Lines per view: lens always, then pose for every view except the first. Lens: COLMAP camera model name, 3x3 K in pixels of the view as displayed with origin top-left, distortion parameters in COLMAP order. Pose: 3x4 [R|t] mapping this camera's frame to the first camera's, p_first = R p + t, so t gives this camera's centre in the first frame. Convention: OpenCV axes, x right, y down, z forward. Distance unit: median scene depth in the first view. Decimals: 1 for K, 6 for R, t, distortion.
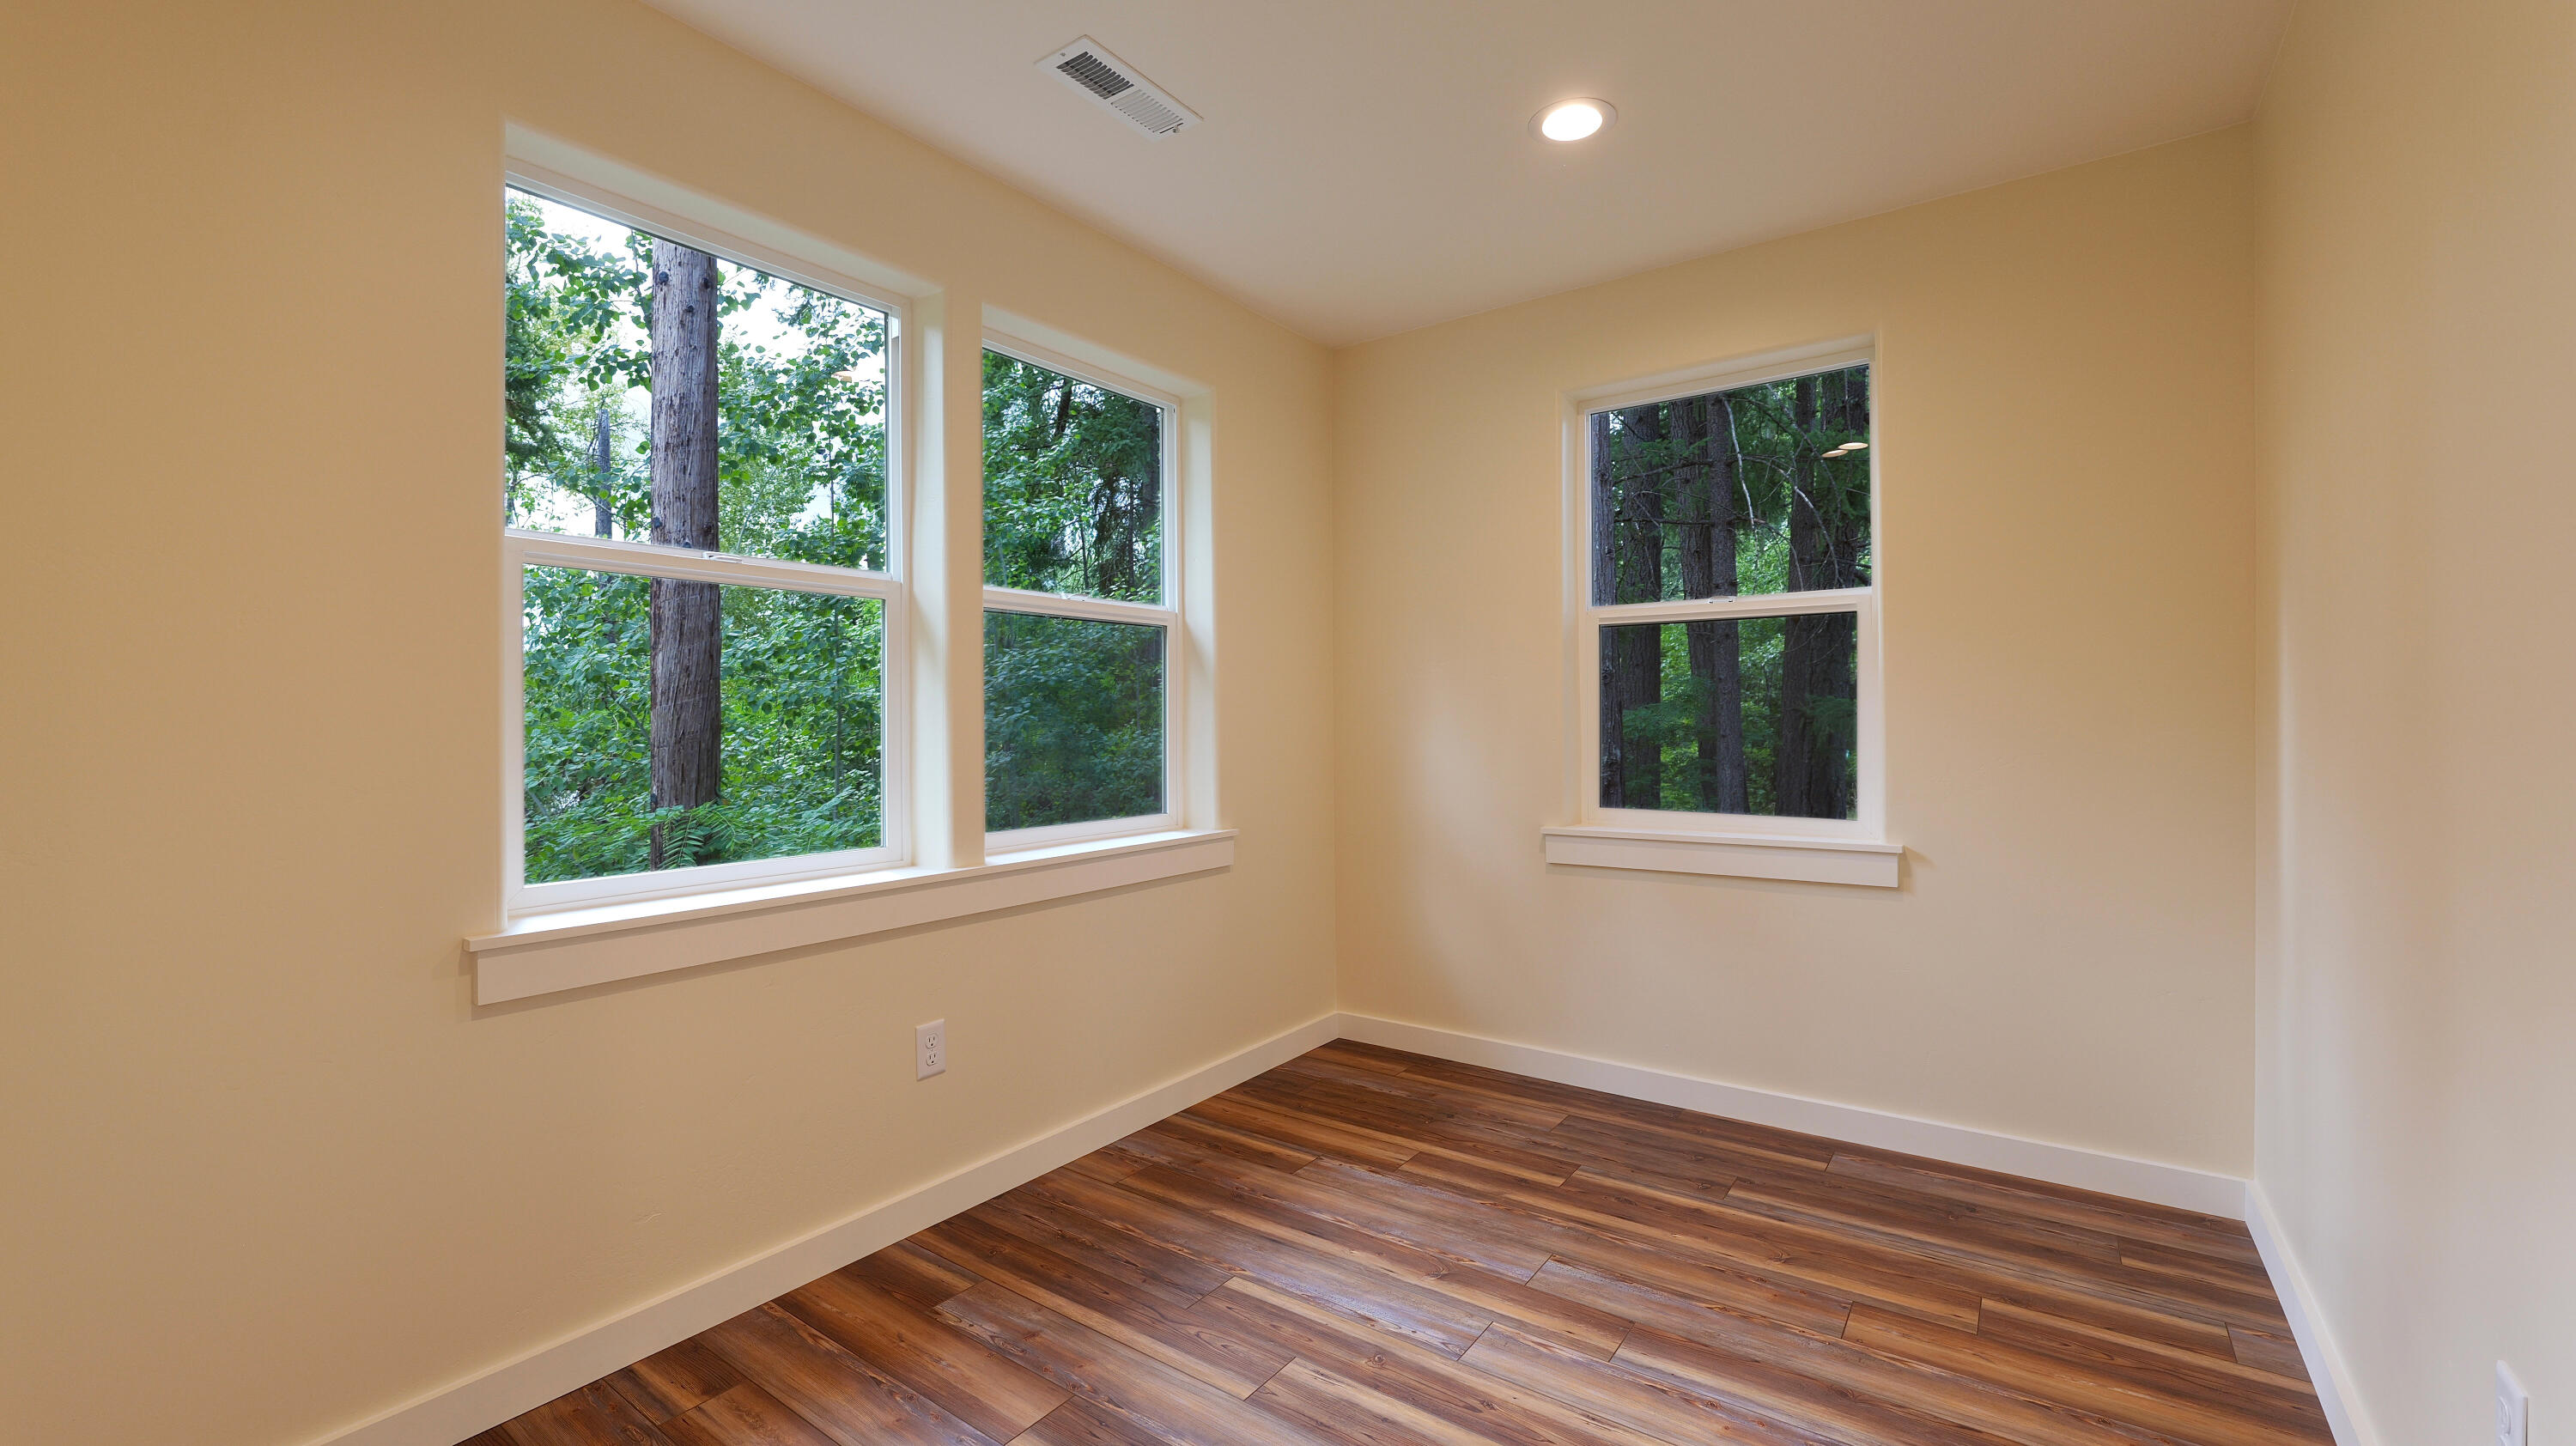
lens RADIAL K [[1056.6, 0, 1287.8], [0, 1056.6, 718.9], [0, 0, 1]] dist [-0.009549, 0.000354]
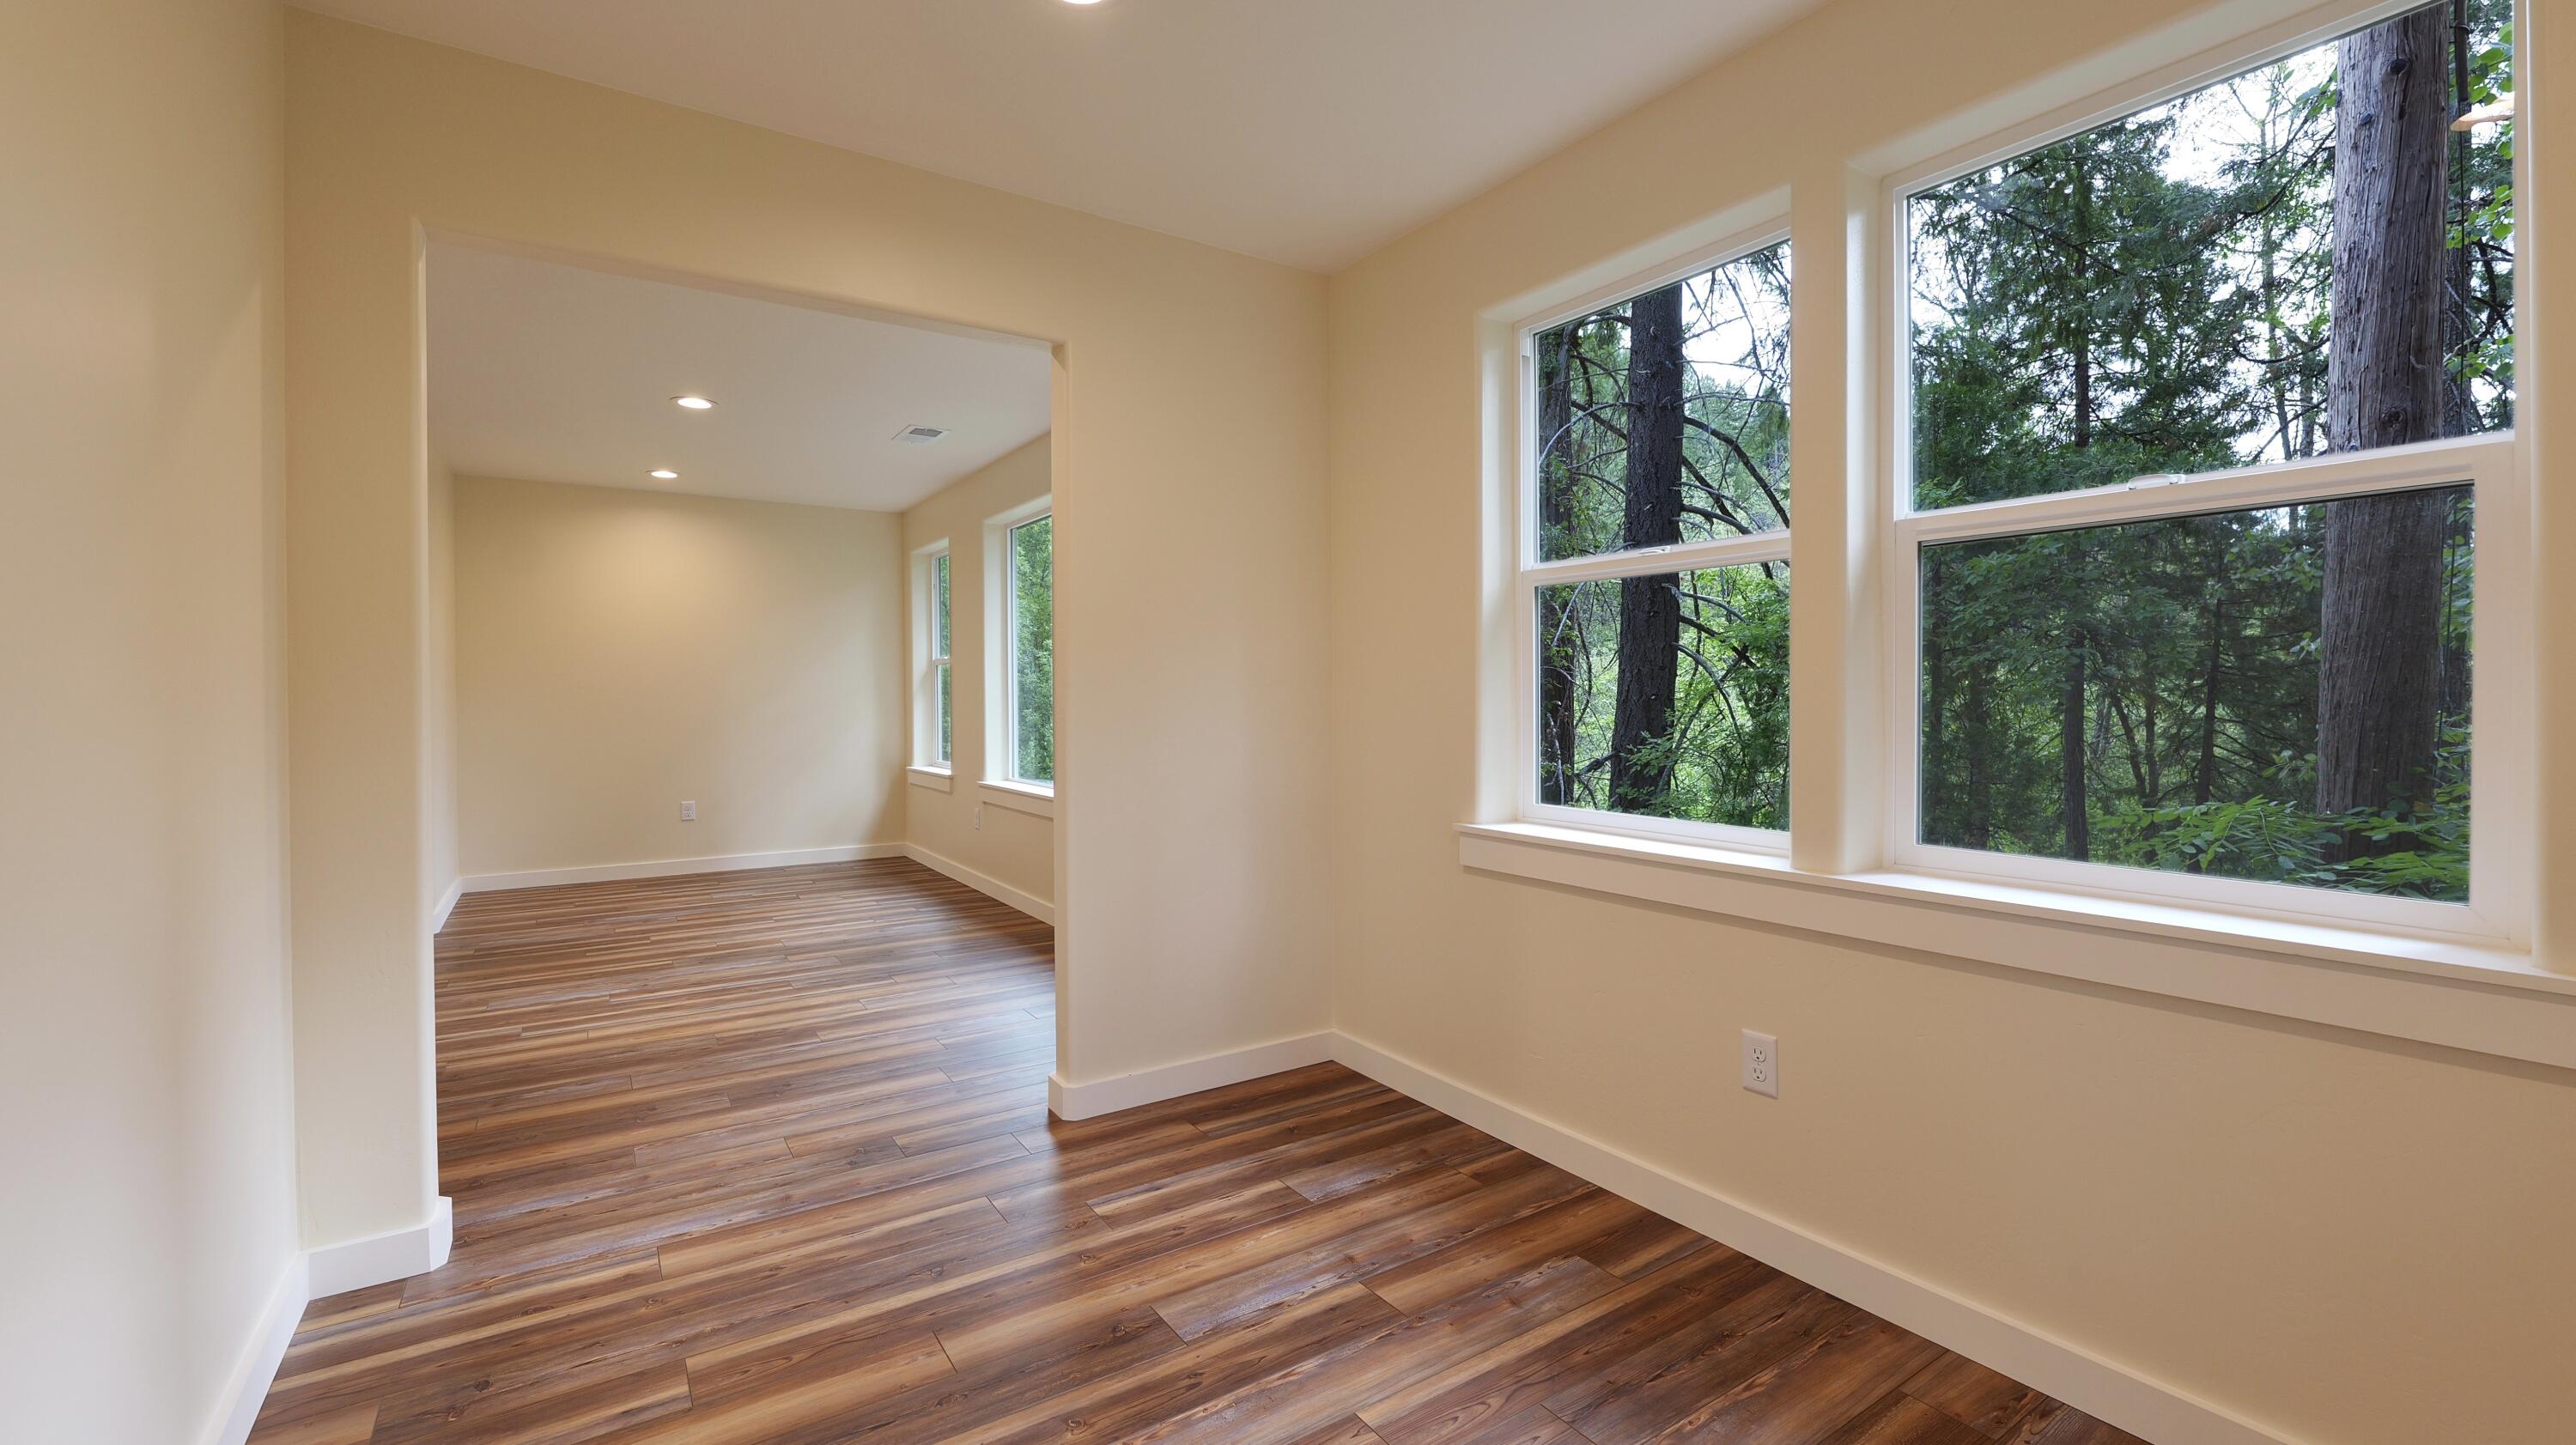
lens RADIAL K [[1056.6, 0, 1273.0], [0, 1056.6, 702.4], [0, 0, 1]] dist [-0.009549, 0.000354]
pose [[-0.356209, 0.011603, -0.934334, 0.699234], [0.004096, 0.999933, 0.010856, -0.002129], [0.934397, 0.000040, -0.356232, 1.030595]]
